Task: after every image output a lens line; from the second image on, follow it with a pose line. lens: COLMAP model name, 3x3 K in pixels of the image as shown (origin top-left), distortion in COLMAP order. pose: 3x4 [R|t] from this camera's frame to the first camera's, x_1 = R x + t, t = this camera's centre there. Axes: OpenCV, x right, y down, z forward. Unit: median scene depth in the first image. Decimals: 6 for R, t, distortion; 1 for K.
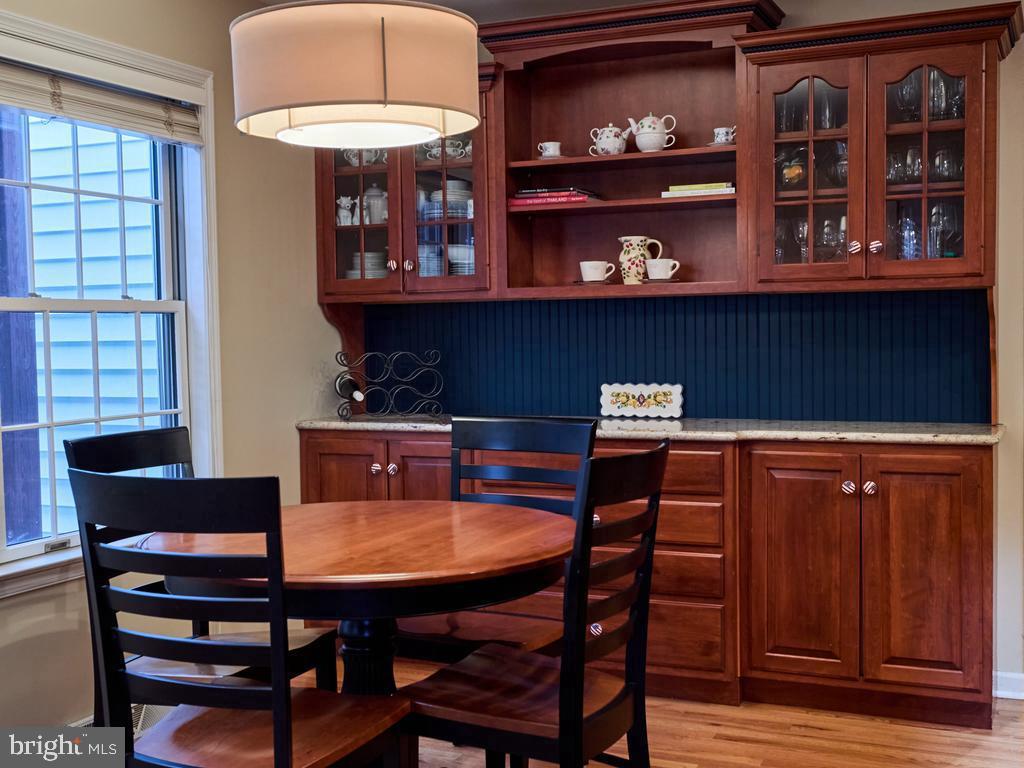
lens RADIAL K [[1227.0, 0, 512.0], [0, 1227.0, 384.0], [0, 0, 1]] dist [0.010256, 0.009456]
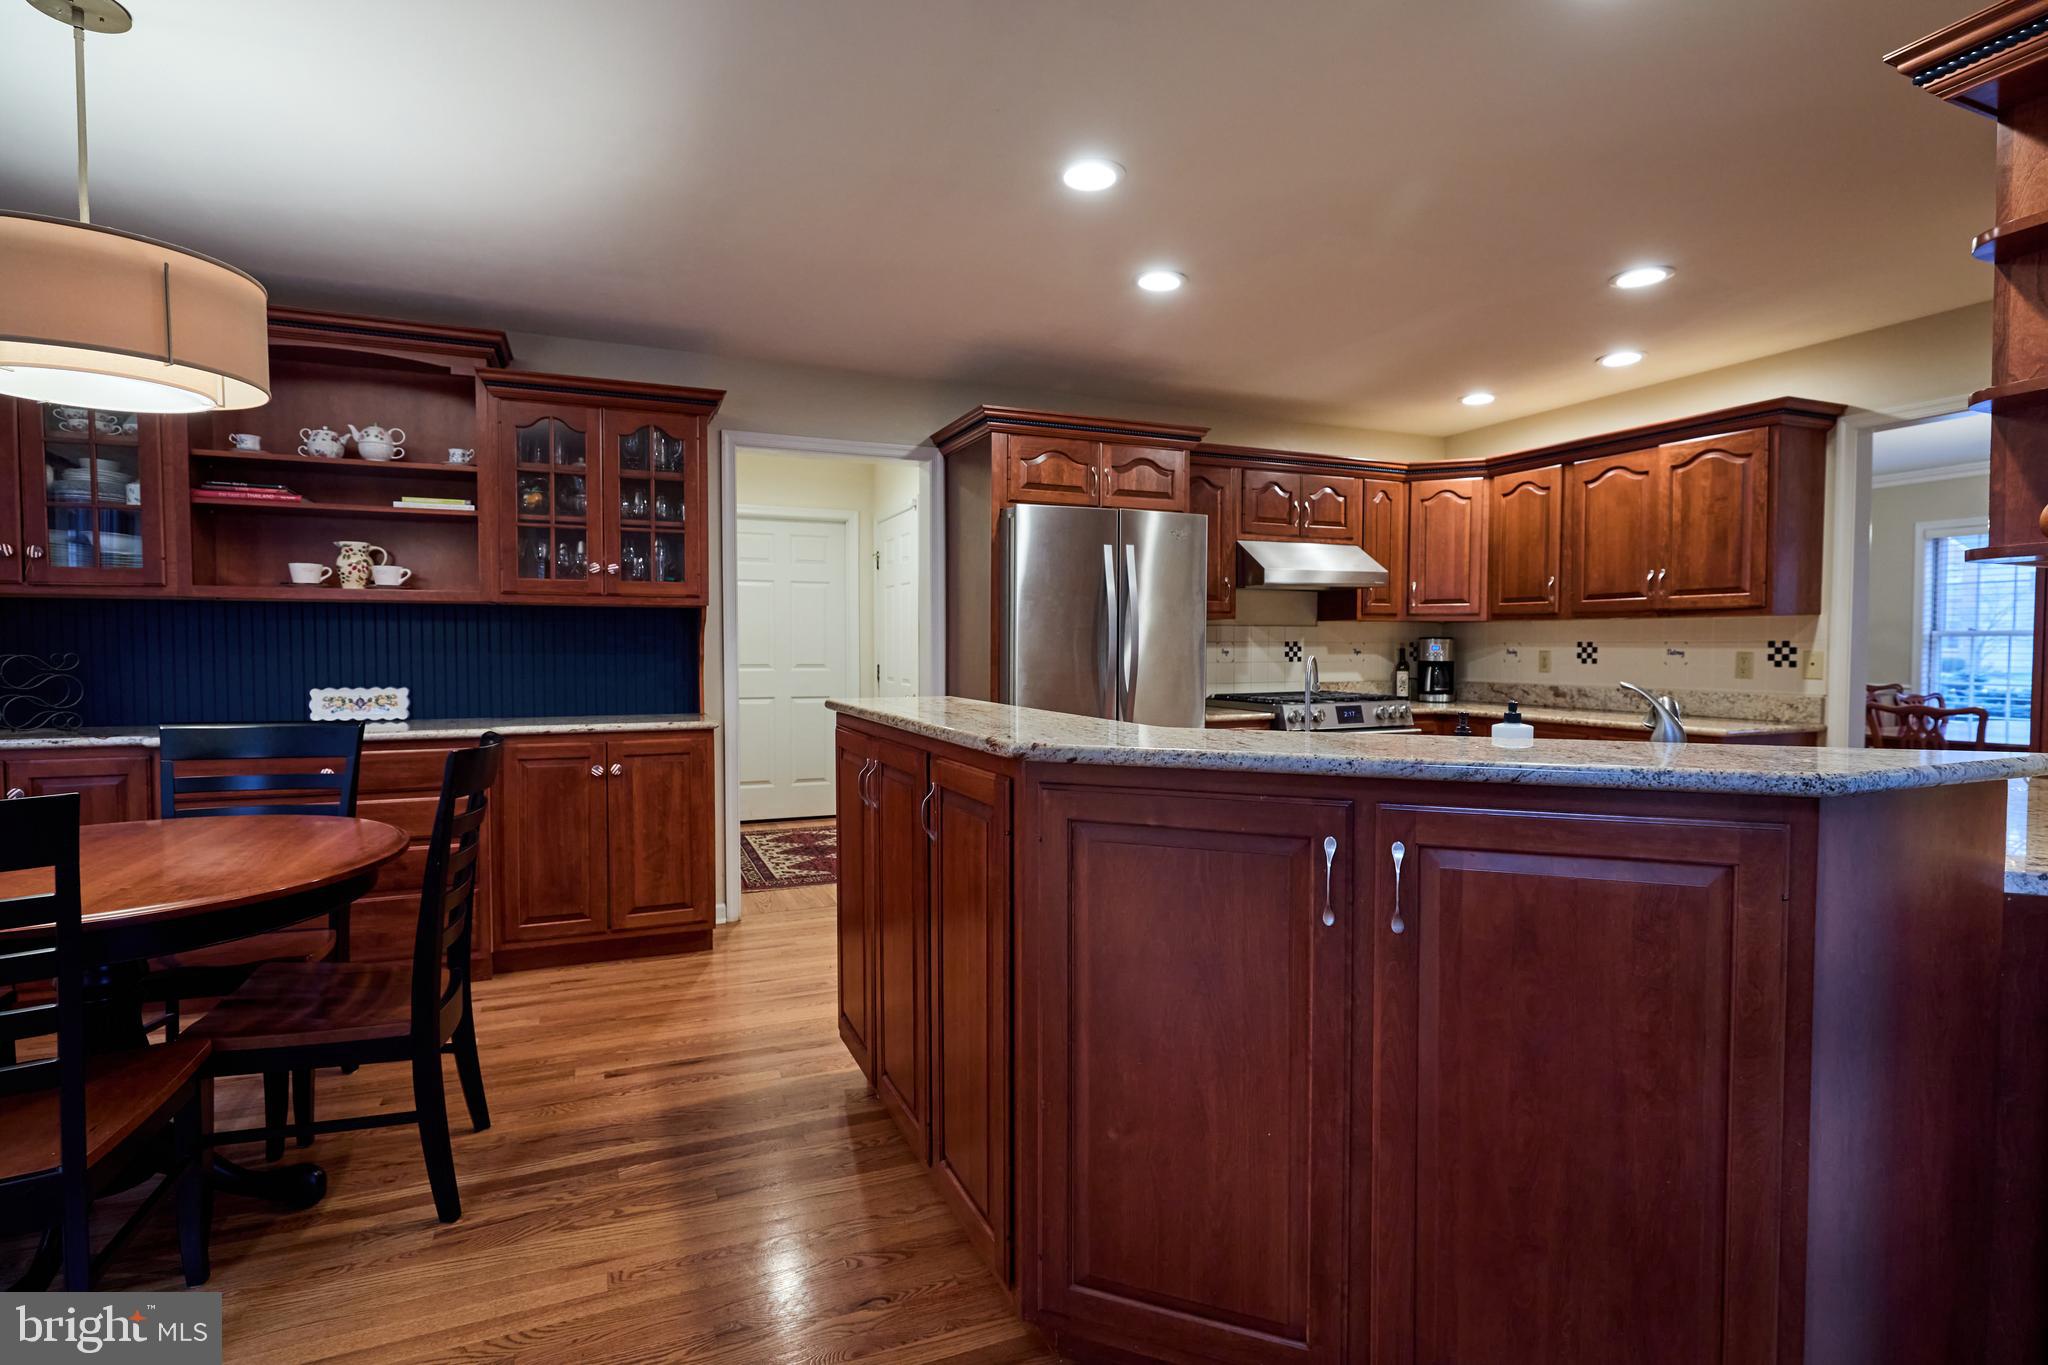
lens RADIAL K [[983.4, 0, 1024.0], [0, 983.4, 682.5], [0, 0, 1]] dist [-0.002014, -0.000488]
pose [[0.682316, -0.012613, 0.730948, -0.130004], [0.018300, 0.999833, 0.000171, 0.006161], [-0.730828, 0.013260, 0.682433, 0.051195]]
